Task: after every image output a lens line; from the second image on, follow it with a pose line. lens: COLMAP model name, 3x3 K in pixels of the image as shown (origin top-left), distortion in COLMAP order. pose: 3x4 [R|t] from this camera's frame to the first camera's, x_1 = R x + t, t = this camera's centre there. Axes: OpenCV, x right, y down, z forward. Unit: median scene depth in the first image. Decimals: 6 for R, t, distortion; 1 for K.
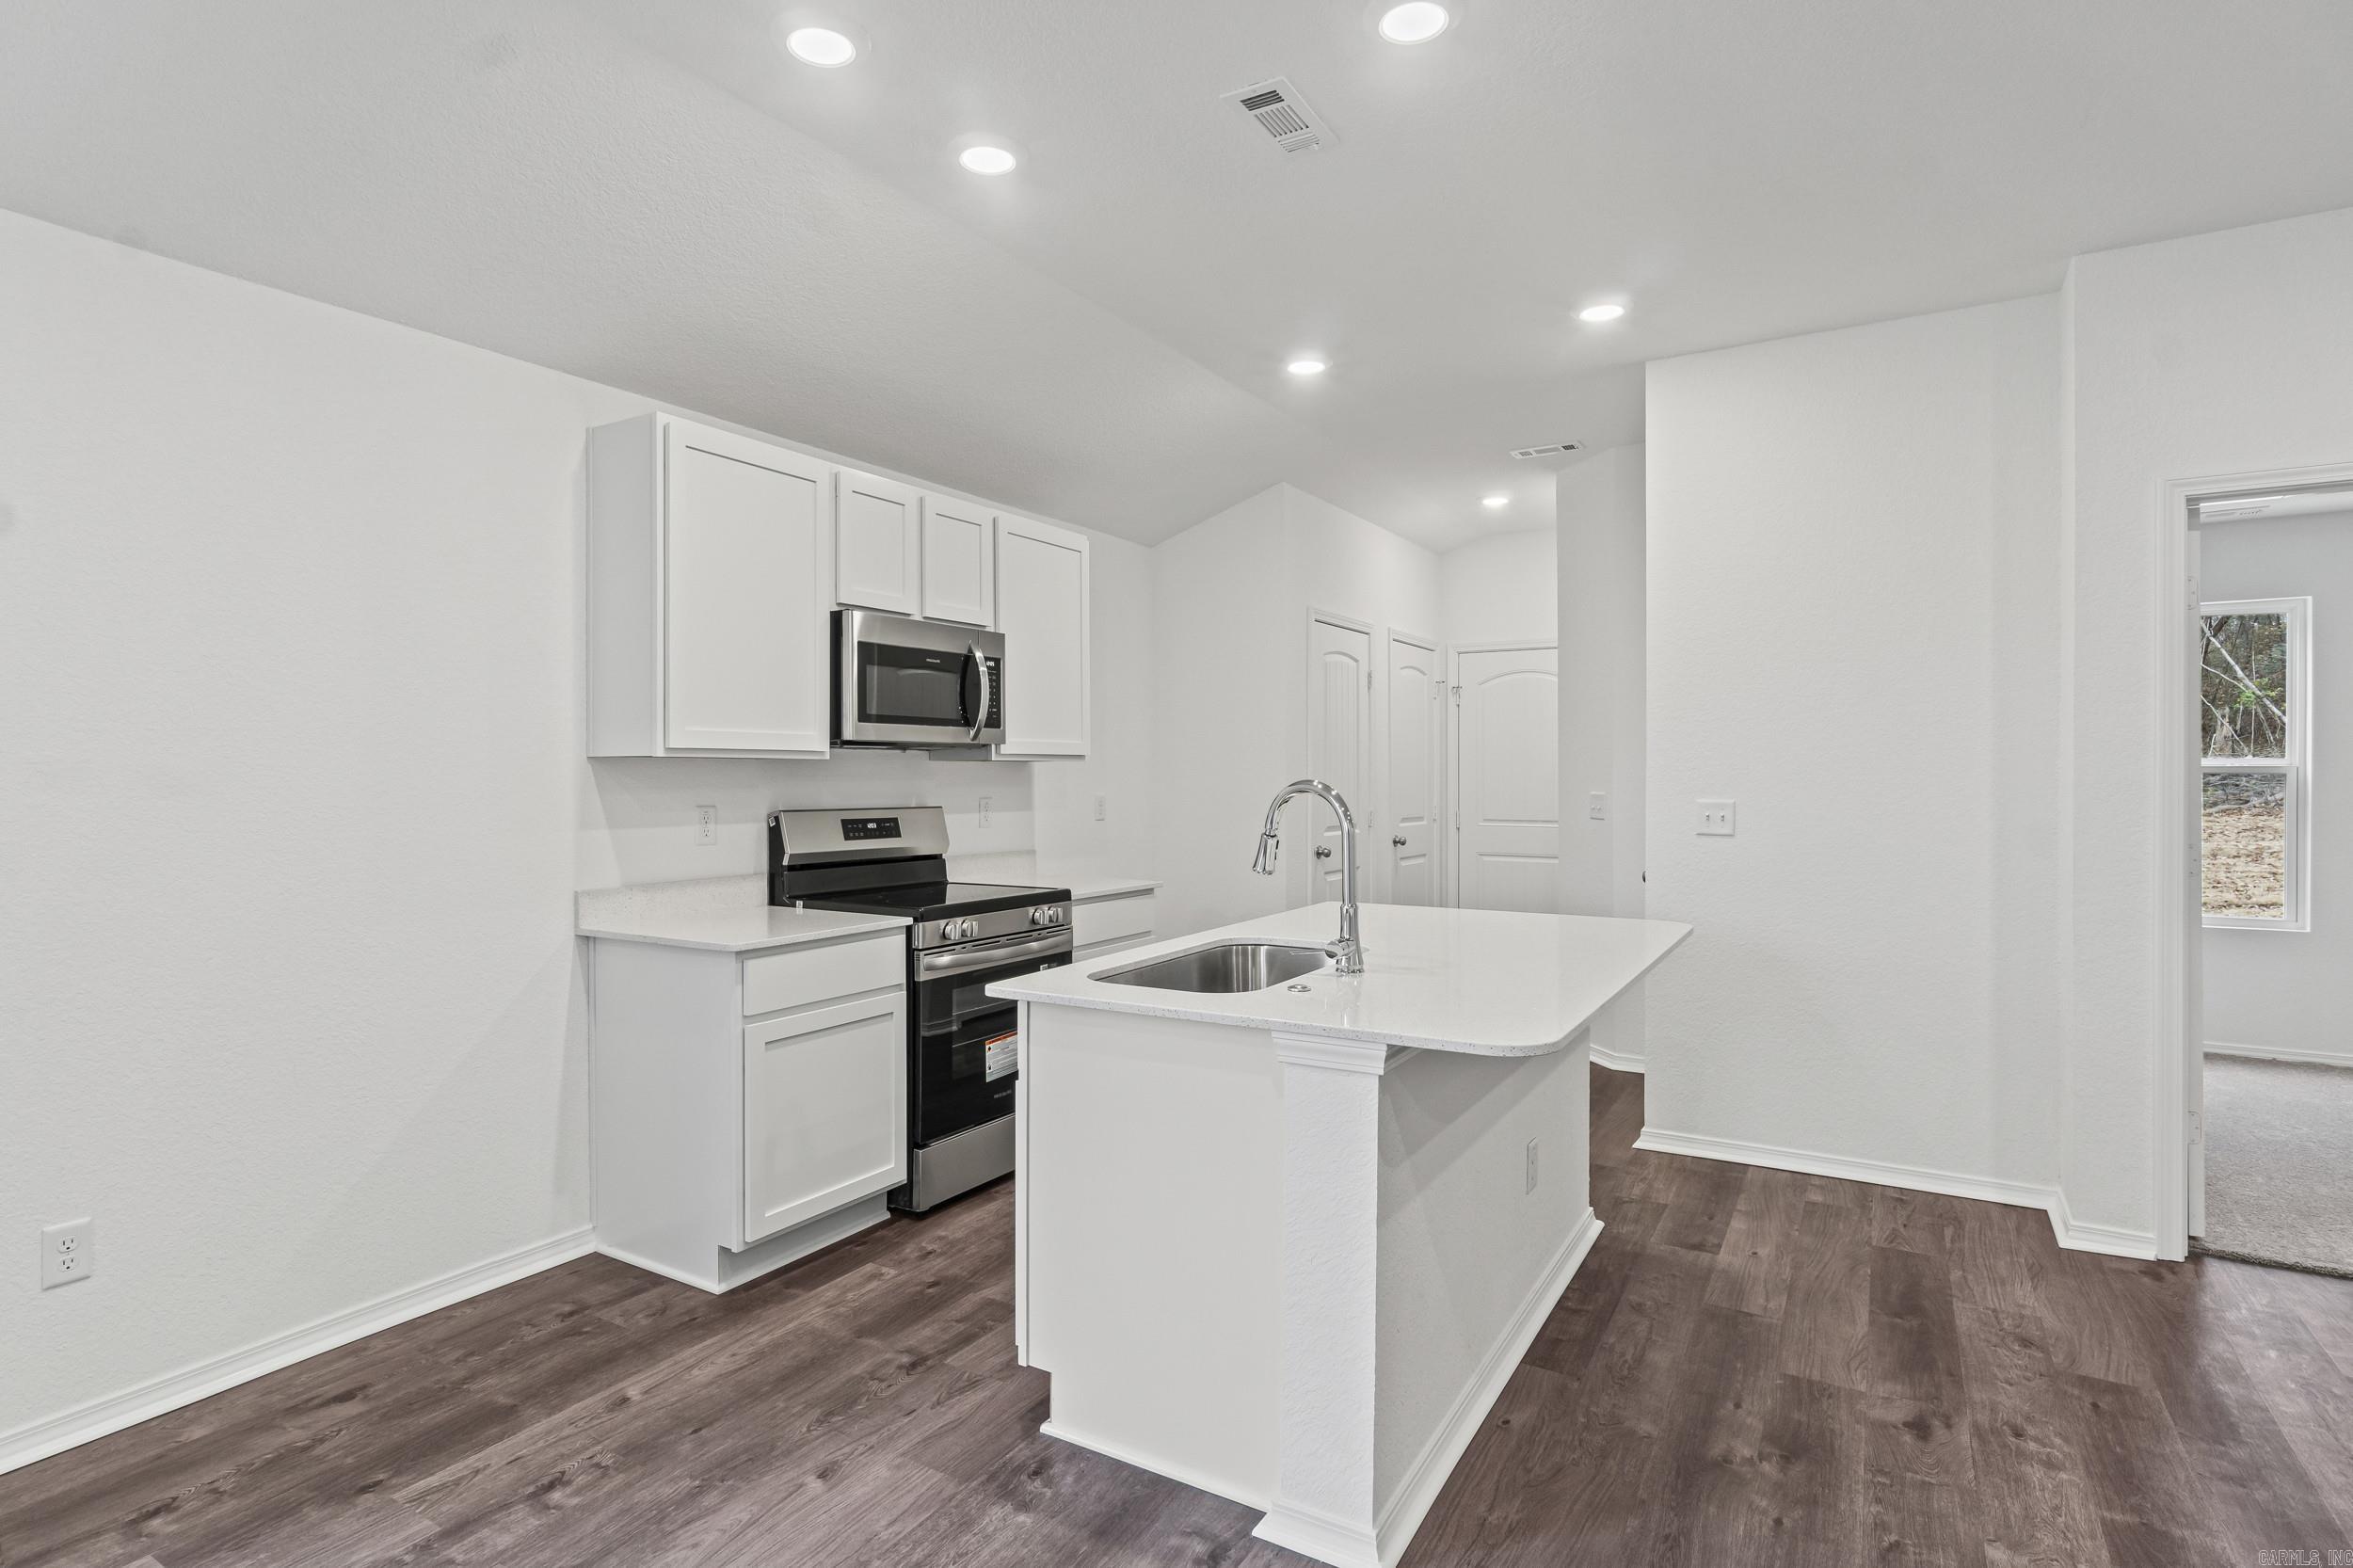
lens RADIAL K [[1194.1, 0, 1159.8], [0, 1194.1, 775.8], [0, 0, 1]] dist [-0.006818, 0.001219]
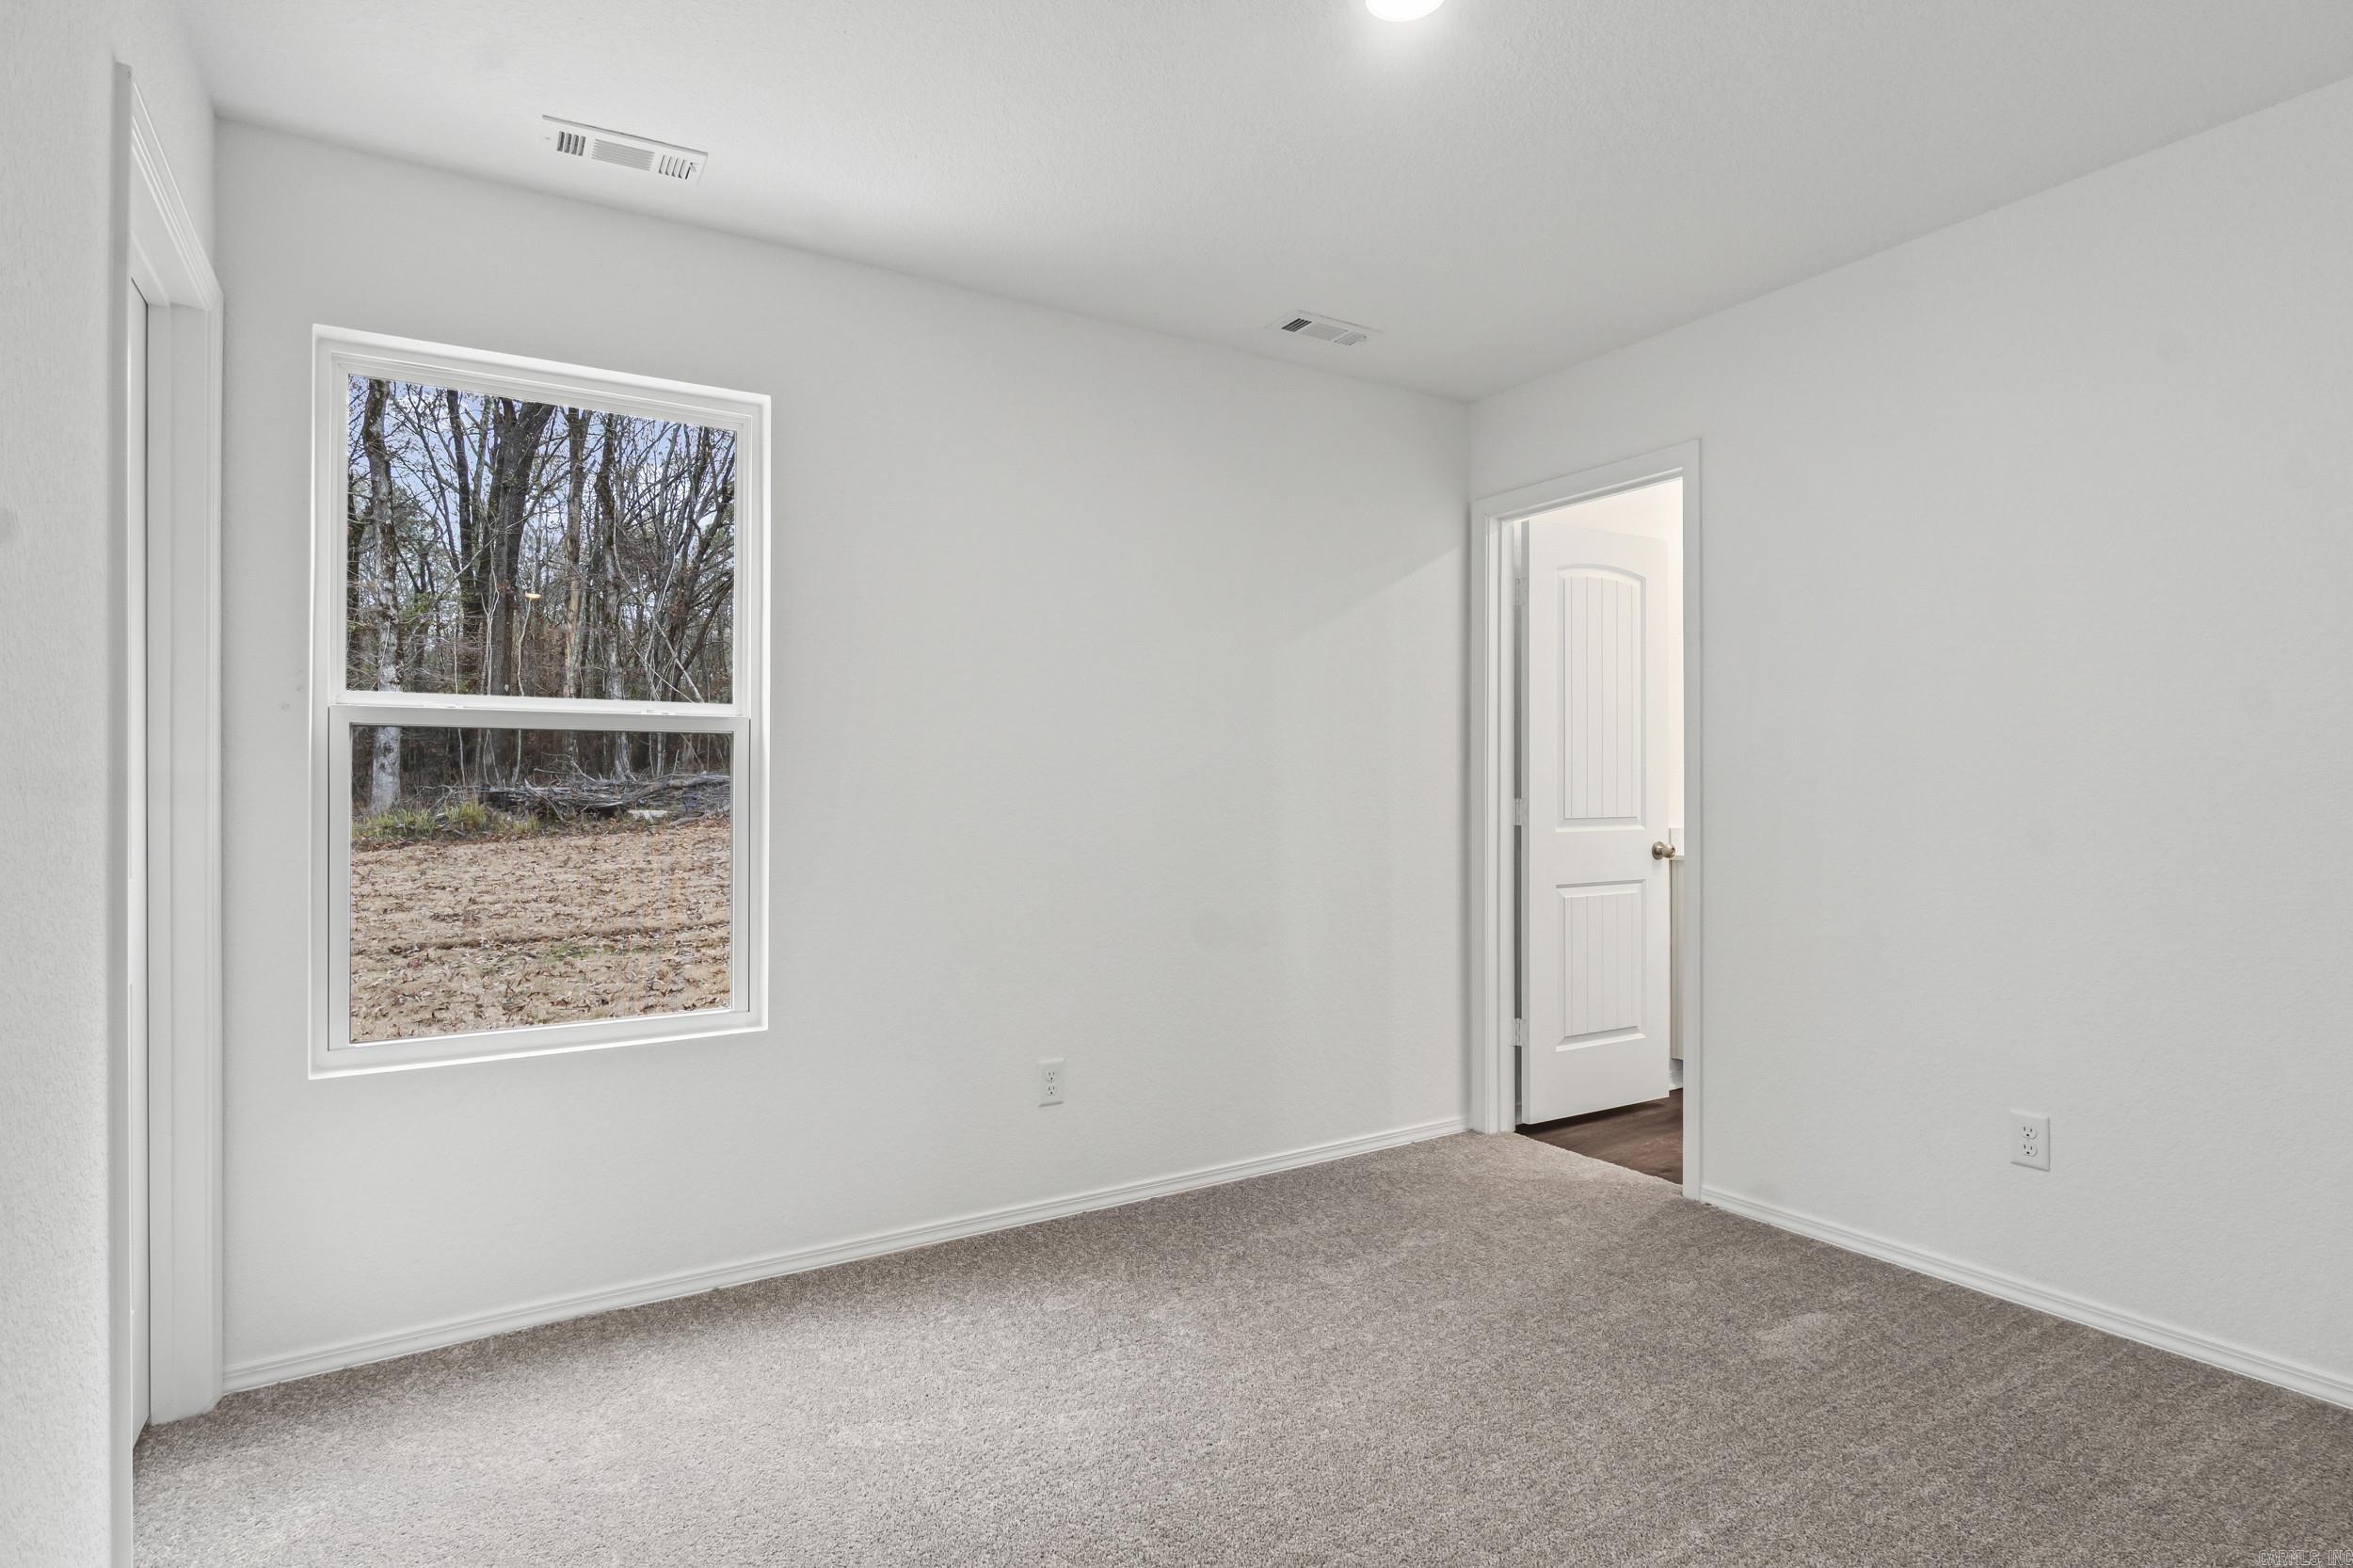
lens RADIAL K [[1199.3, 0, 1156.0], [0, 1199.3, 788.1], [0, 0, 1]] dist [-0.008273, 0.002925]
pose [[0.454041, 0.003987, 0.890972, 0.802472], [0.004107, 0.999970, -0.006568, 0.037723], [-0.890972, 0.006641, 0.454011, 0.847433]]
